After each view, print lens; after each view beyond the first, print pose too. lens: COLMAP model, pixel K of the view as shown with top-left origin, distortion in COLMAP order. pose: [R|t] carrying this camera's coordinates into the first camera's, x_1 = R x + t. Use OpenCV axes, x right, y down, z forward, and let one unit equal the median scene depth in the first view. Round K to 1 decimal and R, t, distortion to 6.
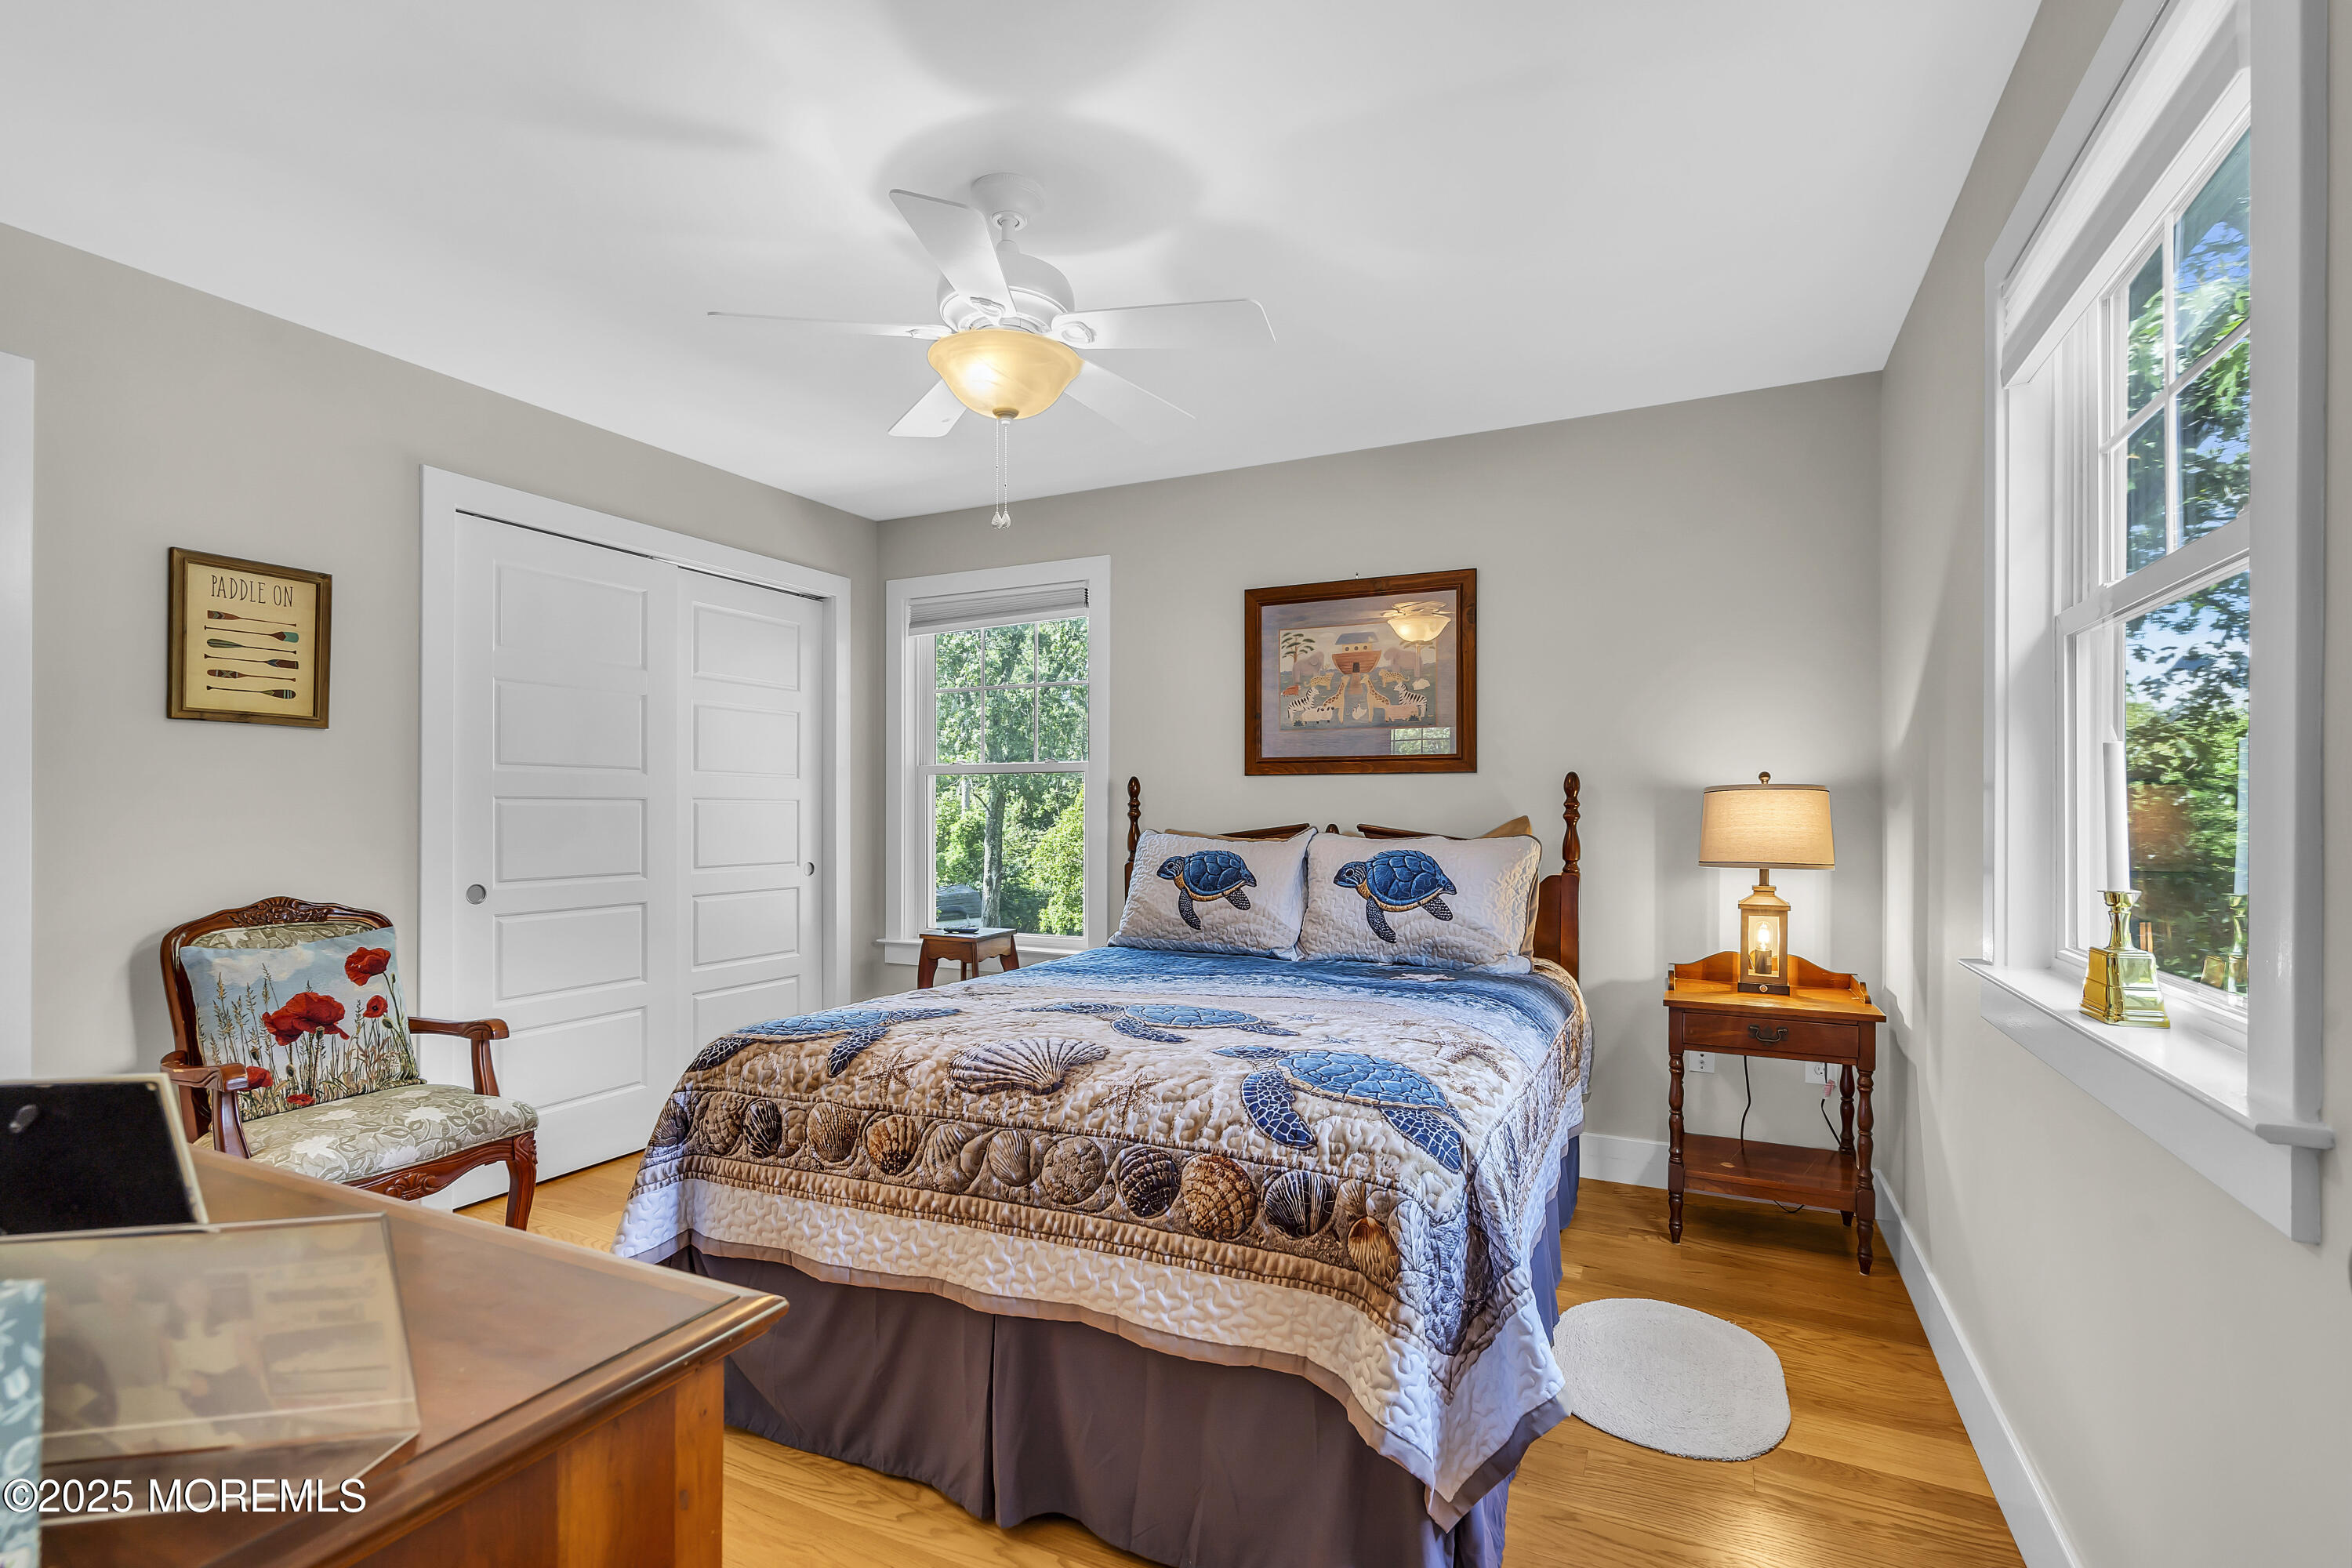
lens RADIAL K [[1060.5, 0, 1179.6], [0, 1060.5, 799.3], [0, 0, 1]] dist [0.000656, 0.000212]
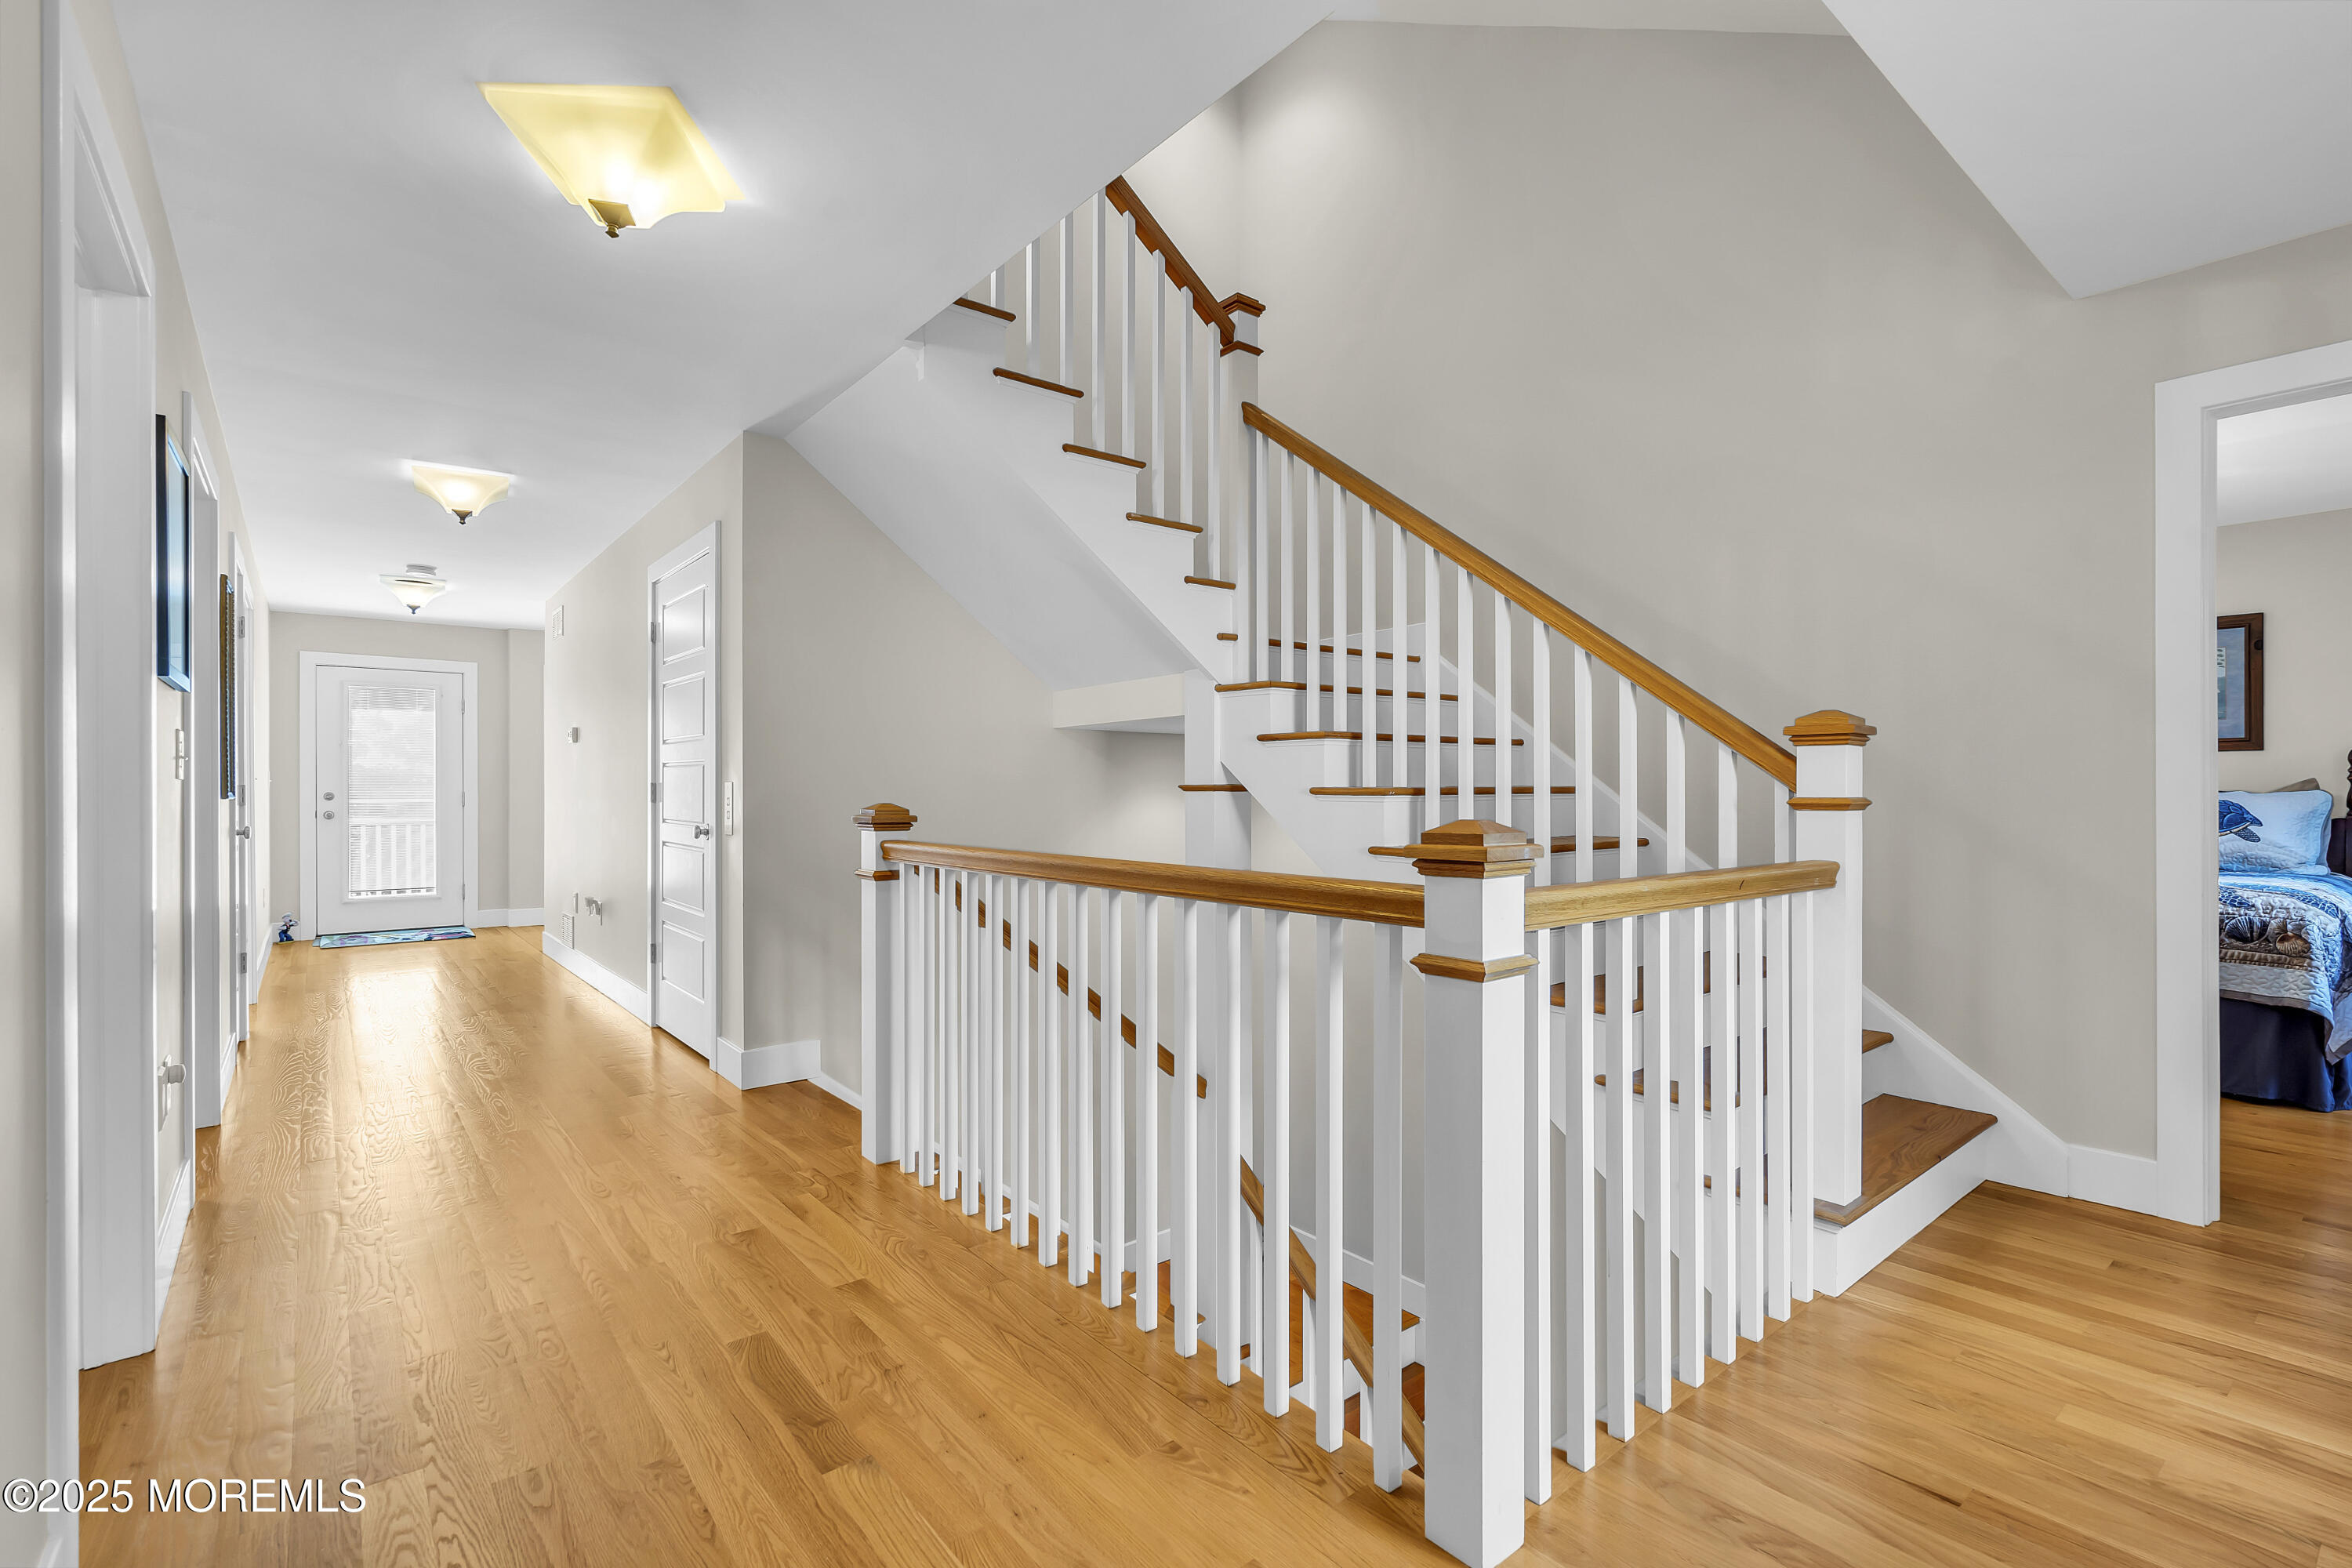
lens RADIAL K [[1060.5, 0, 1178.0], [0, 1060.5, 781.8], [0, 0, 1]] dist [0.000656, 0.000212]
pose [[0.908513, -0.009145, -0.417757, -1.130520], [0.008969, 0.999957, -0.002386, 0.023243], [0.417761, -0.001579, 0.908556, -2.318541]]
